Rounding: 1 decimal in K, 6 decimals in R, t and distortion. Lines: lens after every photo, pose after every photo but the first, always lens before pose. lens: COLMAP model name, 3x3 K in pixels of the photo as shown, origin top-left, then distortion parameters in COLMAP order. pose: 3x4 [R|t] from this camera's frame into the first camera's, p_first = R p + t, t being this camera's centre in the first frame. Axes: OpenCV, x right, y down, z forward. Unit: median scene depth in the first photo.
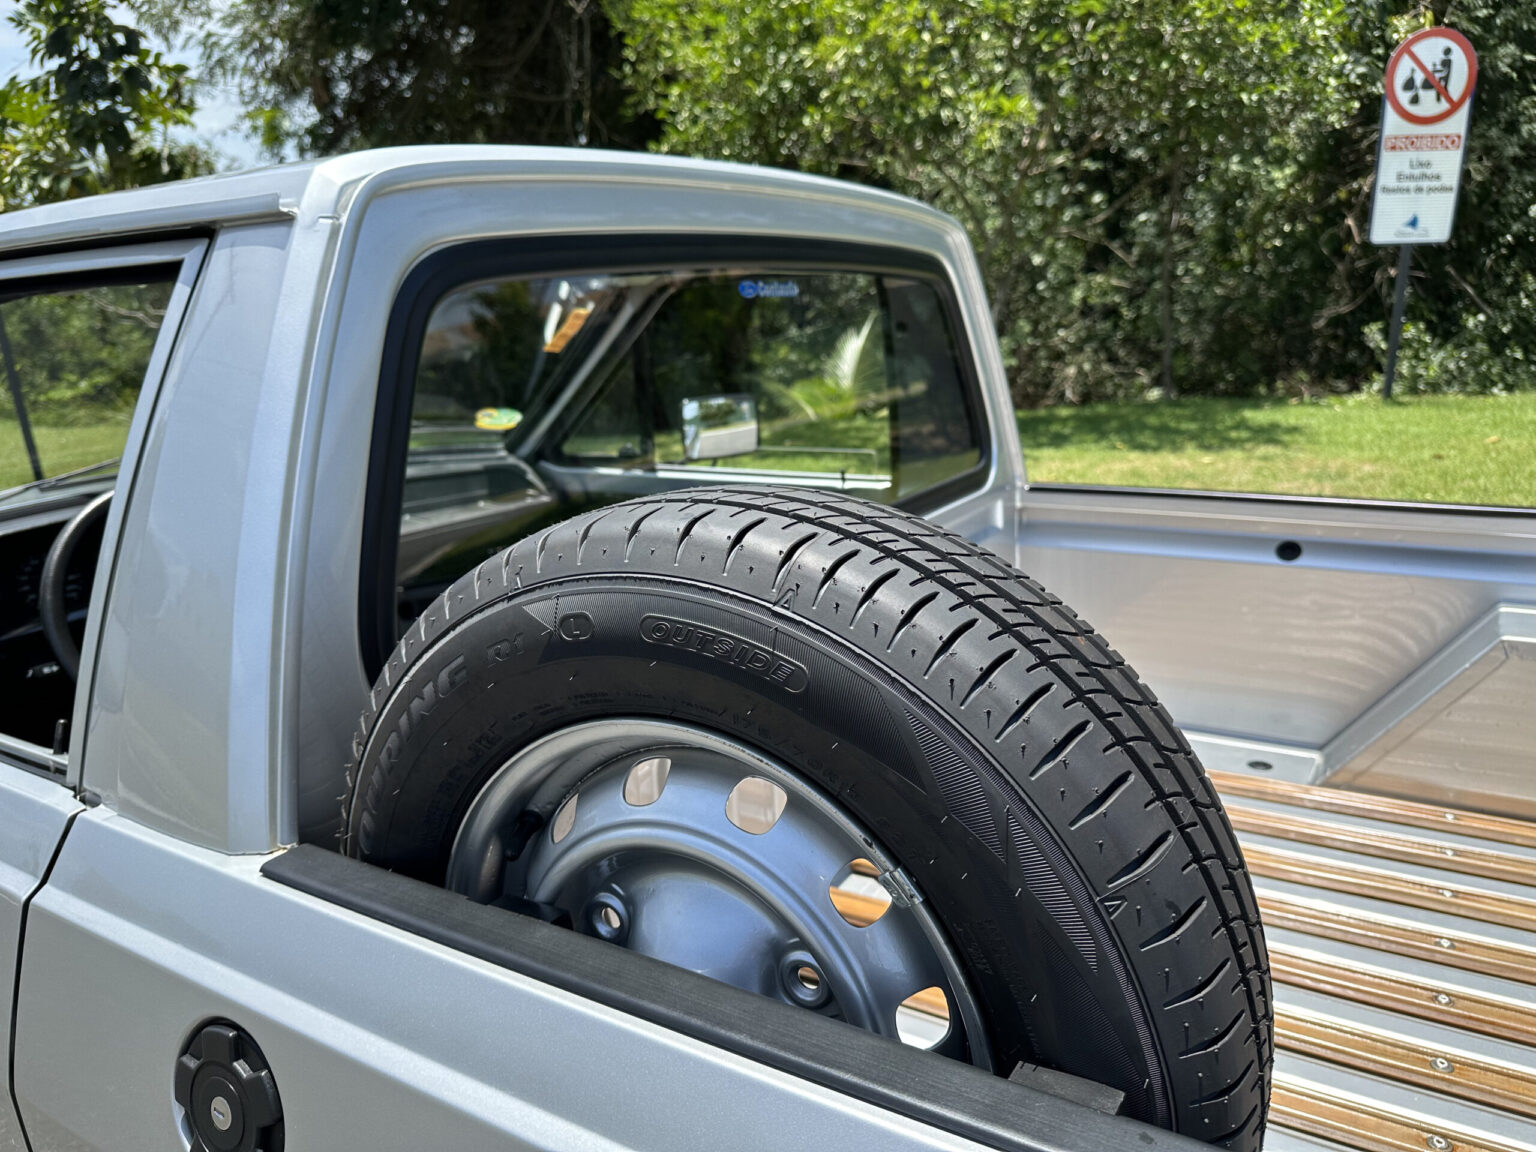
lens RADIAL K [[1104.7, 0, 768.0], [0, 1104.7, 576.0], [0, 0, 1]] dist [-0.029092, 0.000024]
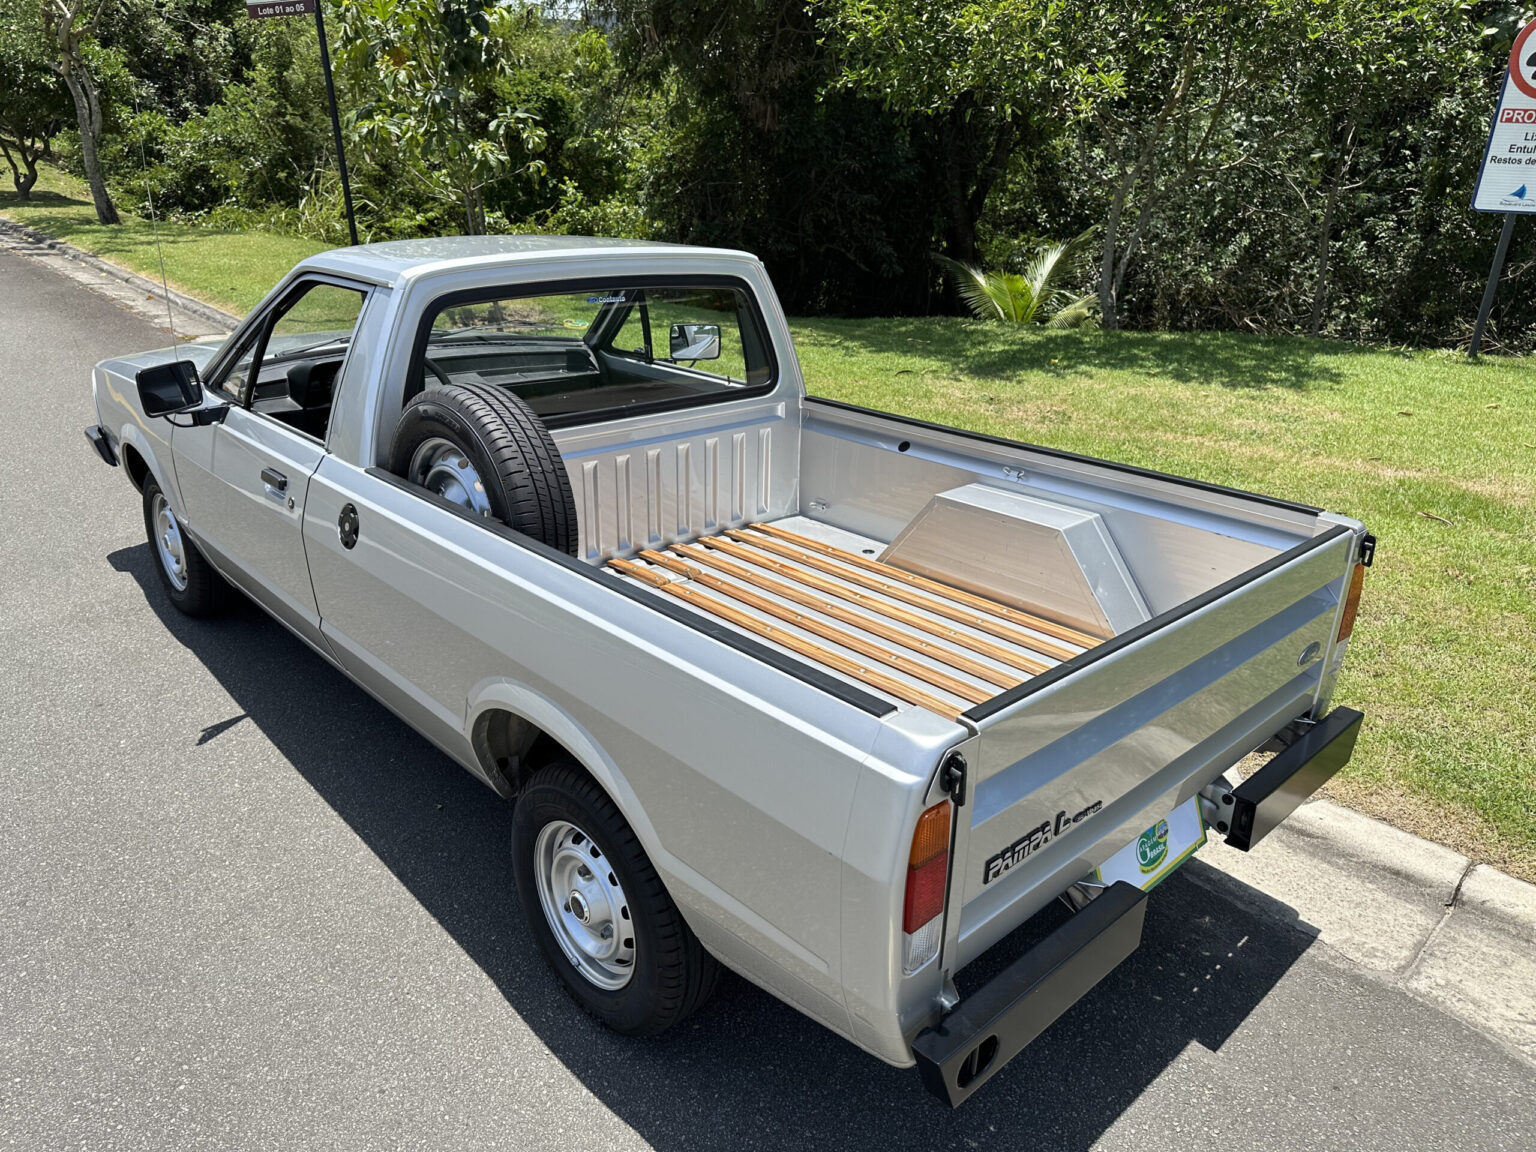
lens RADIAL K [[1067.5, 0, 768.0], [0, 1067.5, 576.0], [0, 0, 1]] dist [0.050019, -0.054478]
pose [[0.961412, 0.159130, -0.224421, 0.704138], [-0.130038, 0.981714, 0.139024, -0.028872], [0.242440, -0.104476, 0.964525, -0.908715]]
